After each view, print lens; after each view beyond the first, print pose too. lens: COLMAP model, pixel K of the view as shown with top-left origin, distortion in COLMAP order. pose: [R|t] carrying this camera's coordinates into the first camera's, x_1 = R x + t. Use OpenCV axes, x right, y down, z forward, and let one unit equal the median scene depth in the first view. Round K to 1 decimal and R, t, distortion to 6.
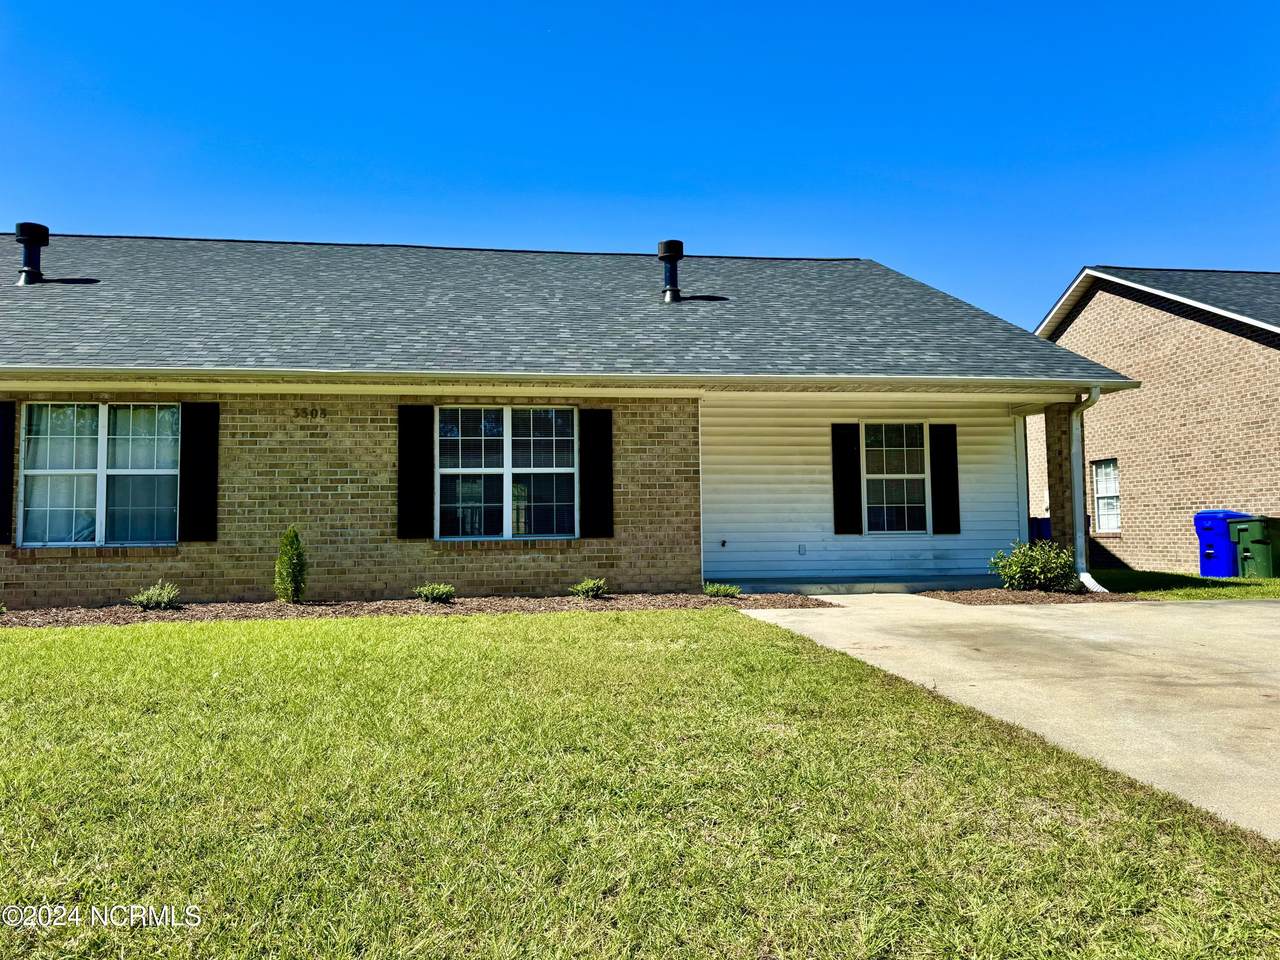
lens RADIAL K [[900.7, 0, 640.0], [0, 900.7, 480.0], [0, 0, 1]] dist [0.126296, -0.198640]
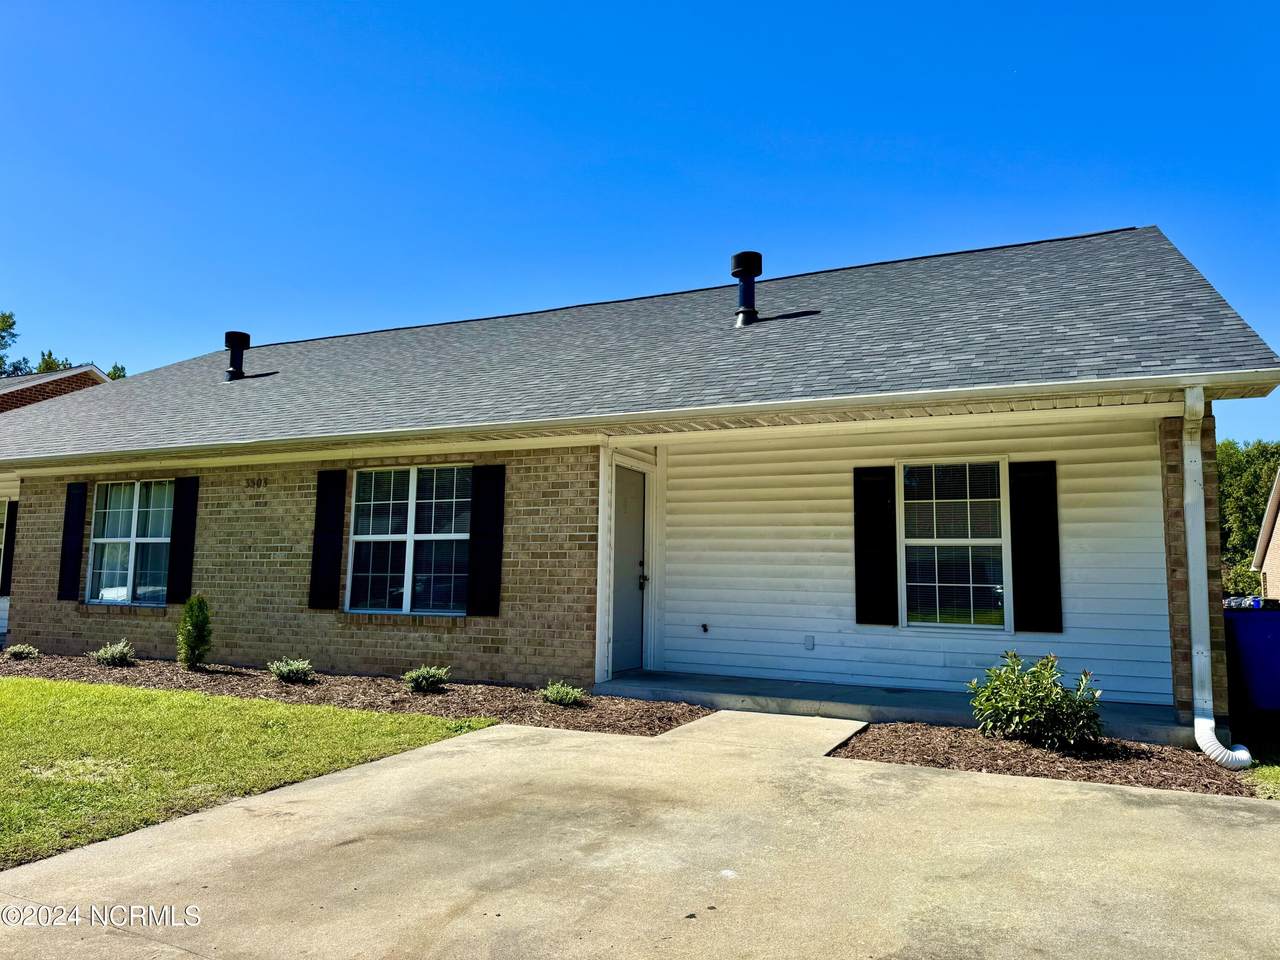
lens RADIAL K [[900.7, 0, 640.0], [0, 900.7, 480.0], [0, 0, 1]] dist [0.126296, -0.198640]
pose [[0.832138, -0.035920, -0.553404, 0.549634], [0.004756, 0.998326, -0.057647, -0.014000], [0.554548, 0.045338, 0.830916, 0.363066]]
